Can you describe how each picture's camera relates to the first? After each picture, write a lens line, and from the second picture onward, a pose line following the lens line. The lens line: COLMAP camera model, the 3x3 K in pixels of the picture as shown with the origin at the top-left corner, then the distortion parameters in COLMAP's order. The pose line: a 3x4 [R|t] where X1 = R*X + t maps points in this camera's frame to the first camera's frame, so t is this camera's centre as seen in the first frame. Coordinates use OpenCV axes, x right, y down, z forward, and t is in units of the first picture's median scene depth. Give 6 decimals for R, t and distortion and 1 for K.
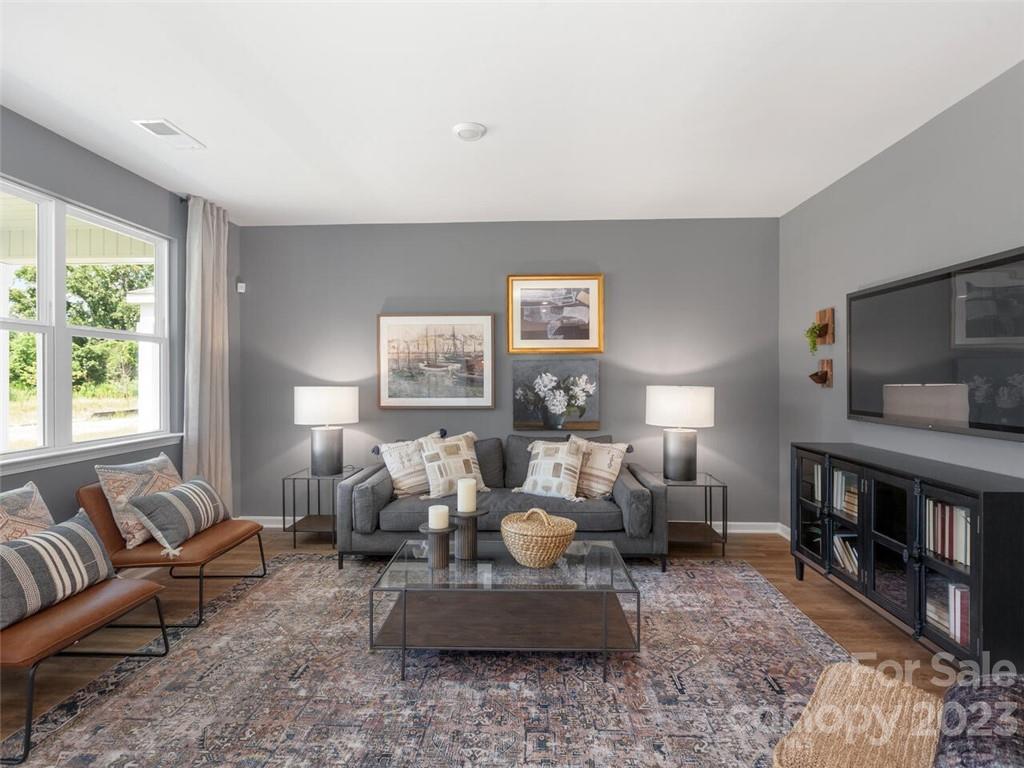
lens RADIAL K [[519.1, 0, 514.0], [0, 519.1, 379.3], [0, 0, 1]] dist [-0.000427, -0.000085]
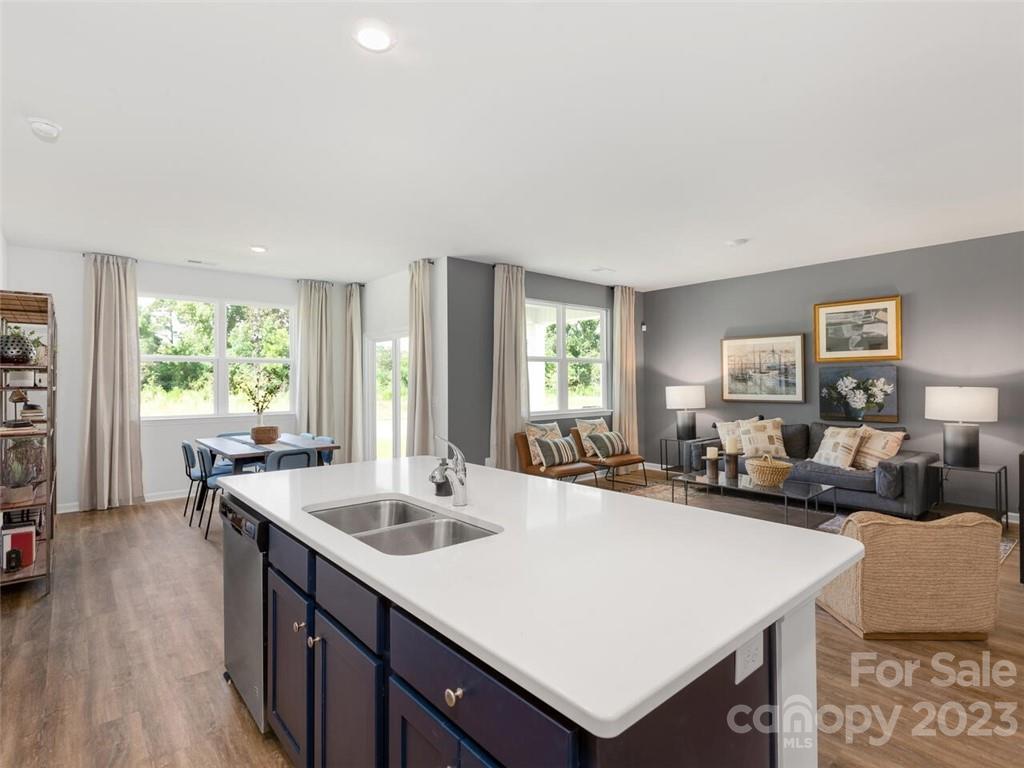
lens RADIAL K [[516.4, 0, 510.6], [0, 516.4, 376.7], [0, 0, 1]] dist [0.000822, -0.000081]
pose [[0.679959, -0.008272, -0.733203, 0.485608], [0.000762, 0.999944, -0.010575, 0.001076], [0.733249, 0.006632, 0.679927, -0.551726]]
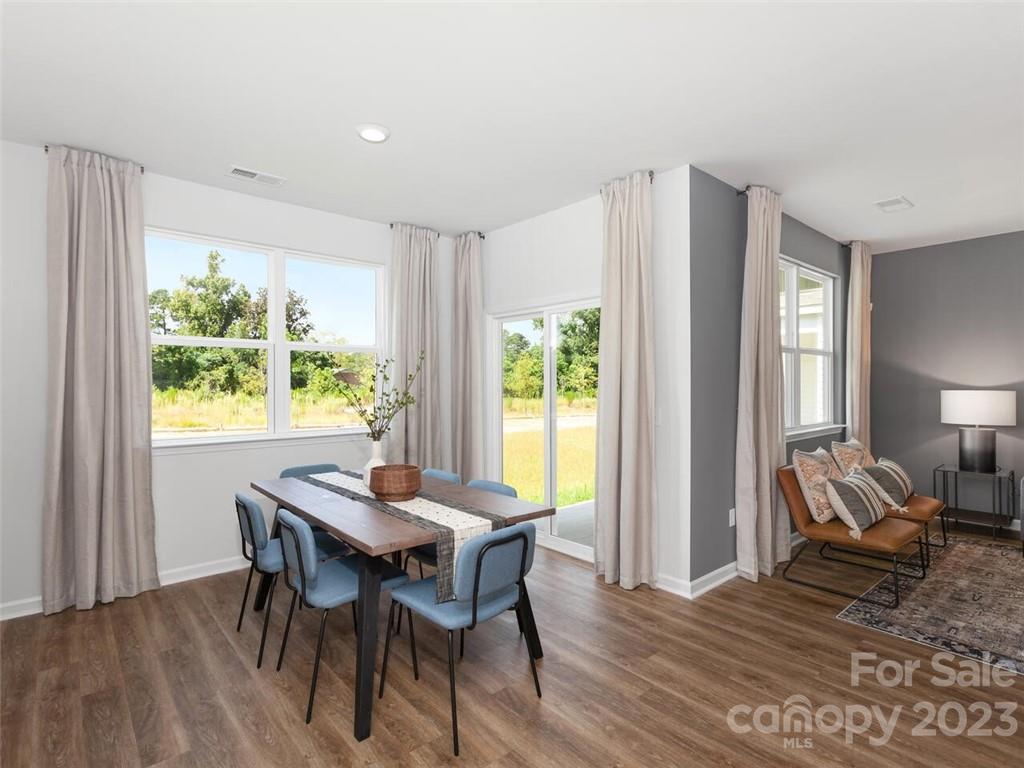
lens RADIAL K [[516.8, 0, 512.1], [0, 516.8, 387.0], [0, 0, 1]] dist [0.000563, -0.000135]
pose [[0.688600, 0.008381, -0.725093, -0.261588], [-0.004044, 0.999962, 0.007717, 0.001368], [0.725130, -0.002381, 0.688608, -0.480741]]
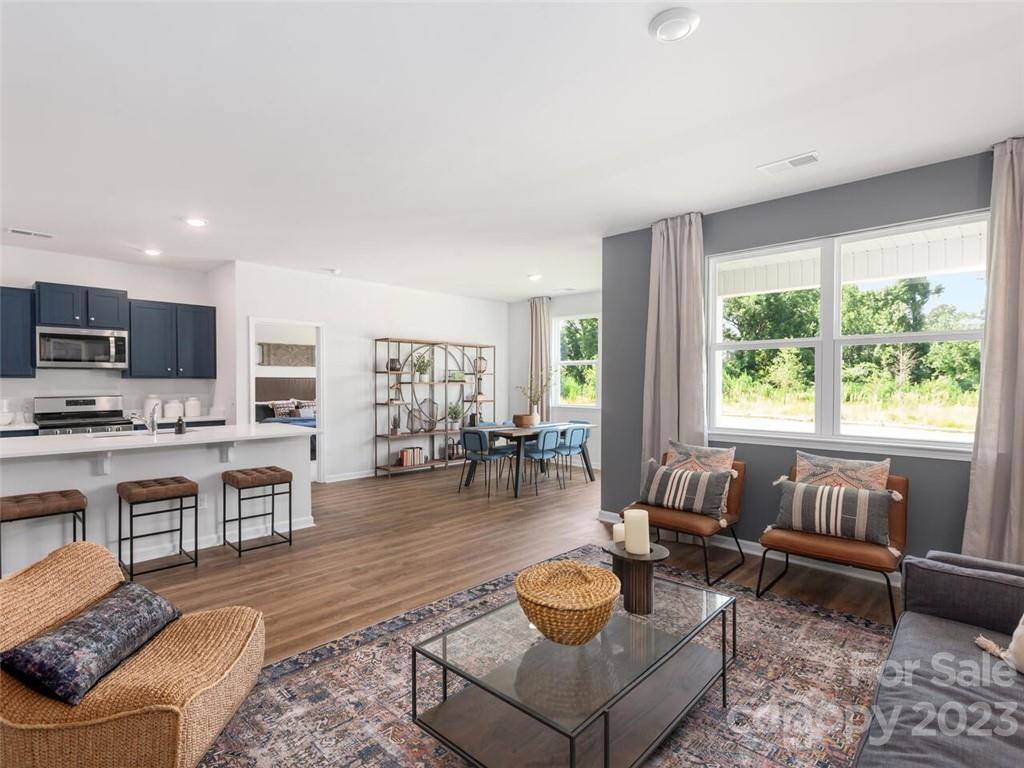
lens RADIAL K [[516.8, 0, 512.1], [0, 516.8, 387.0], [0, 0, 1]] dist [0.000563, -0.000135]
pose [[-0.660112, 0.008943, -0.751114, 0.415502], [-0.003879, 0.999875, 0.015313, -0.003168], [0.751157, 0.013022, -0.659995, 0.922065]]
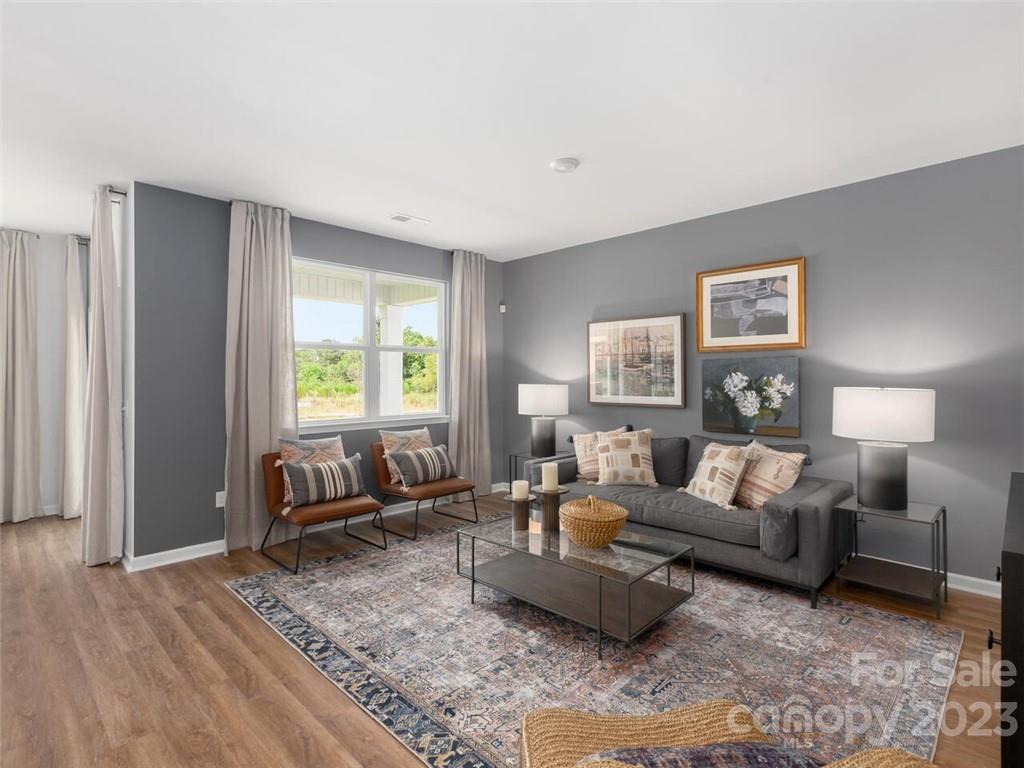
lens RADIAL K [[516.4, 0, 510.6], [0, 516.4, 376.7], [0, 0, 1]] dist [0.000822, -0.000081]
pose [[0.741764, -0.000361, -0.670661, 0.426900], [-0.001694, 0.999996, -0.002411, -0.001171], [0.670659, 0.002924, 0.741760, 0.043094]]
